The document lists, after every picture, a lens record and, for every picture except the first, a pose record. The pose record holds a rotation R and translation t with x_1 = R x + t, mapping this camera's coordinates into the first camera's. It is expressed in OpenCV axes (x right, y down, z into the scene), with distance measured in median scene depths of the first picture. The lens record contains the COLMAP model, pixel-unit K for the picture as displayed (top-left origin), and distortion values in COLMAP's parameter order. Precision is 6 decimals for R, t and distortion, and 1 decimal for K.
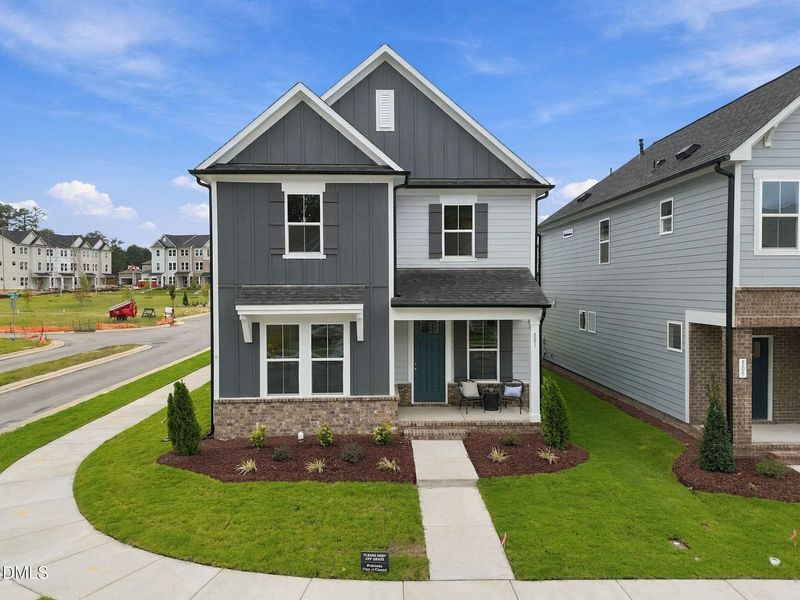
lens RADIAL K [[607.5, 0, 404.5], [0, 607.5, 299.0], [0, 0, 1]] dist [0.041740, -0.032442]
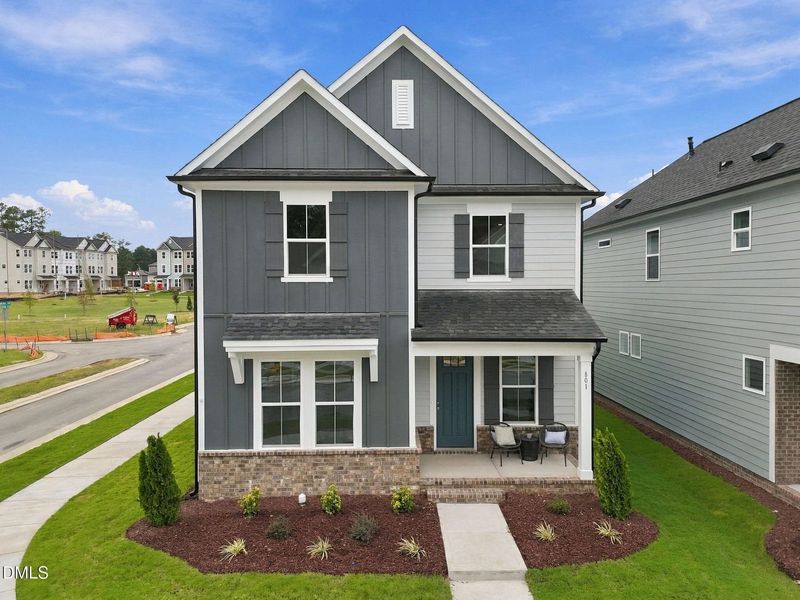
lens RADIAL K [[607.5, 0, 400.7], [0, 607.5, 297.2], [0, 0, 1]] dist [0.041740, -0.032442]
pose [[0.999849, 0.000295, -0.017350, -0.022414], [-0.000348, 0.999995, -0.003035, -0.043005], [0.017349, 0.003040, 0.999845, 0.171310]]
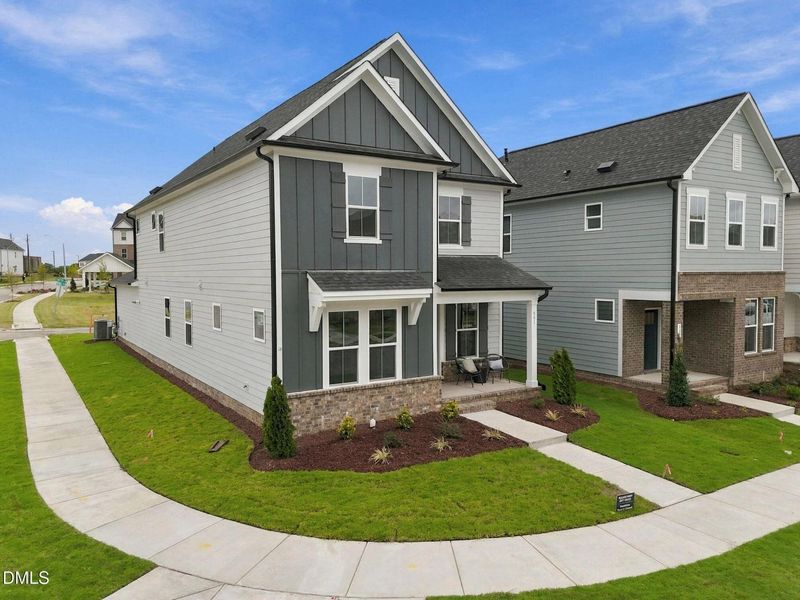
lens RADIAL K [[607.5, 0, 407.8], [0, 607.5, 303.0], [0, 0, 1]] dist [0.041740, -0.032442]
pose [[0.856695, -0.026335, 0.515151, -0.603133], [0.013950, 0.999513, 0.027898, 0.003473], [-0.515635, -0.016714, 0.856645, 0.124892]]
